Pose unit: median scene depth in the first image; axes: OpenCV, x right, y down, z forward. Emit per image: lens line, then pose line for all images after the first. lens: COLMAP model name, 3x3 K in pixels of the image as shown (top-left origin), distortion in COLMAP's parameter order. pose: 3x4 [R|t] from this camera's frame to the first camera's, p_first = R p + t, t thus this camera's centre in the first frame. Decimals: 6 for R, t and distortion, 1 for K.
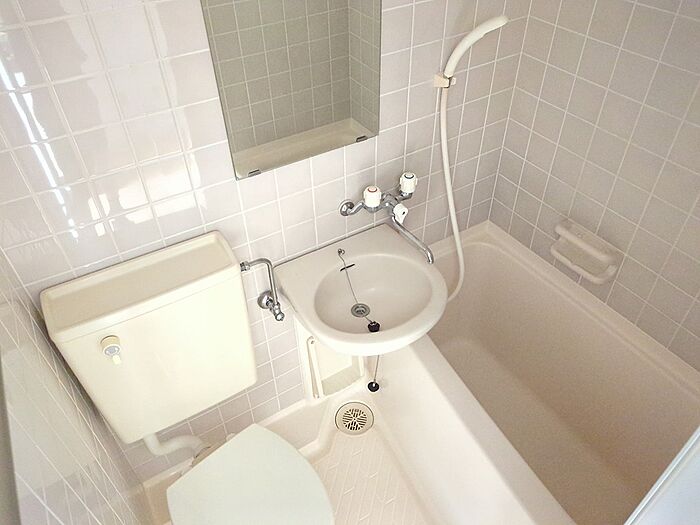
lens RADIAL K [[517.9, 0, 350.0], [0, 517.9, 262.5], [0, 0, 1]] dist [0.006743, -0.000972]
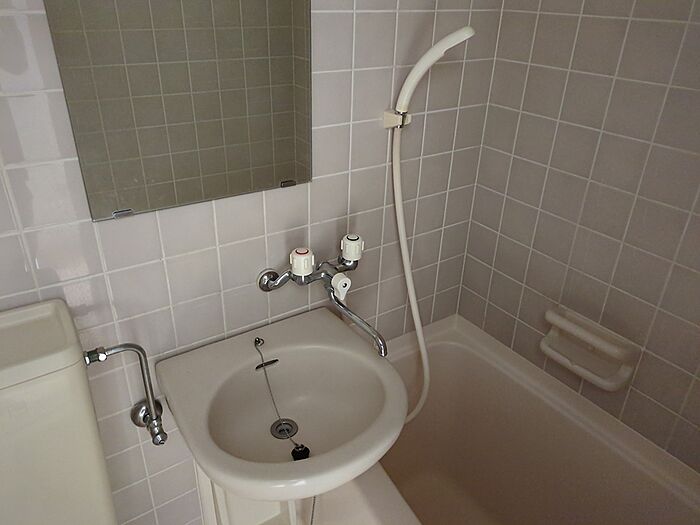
lens RADIAL K [[512.2, 0, 347.0], [0, 512.2, 258.9], [0, 0, 1]] dist [0.006966, 0.000391]
pose [[0.997703, 0.017967, 0.065318, 0.056701], [-0.001204, 0.968738, -0.248084, 0.044589], [-0.067733, 0.247436, 0.966534, 0.289729]]
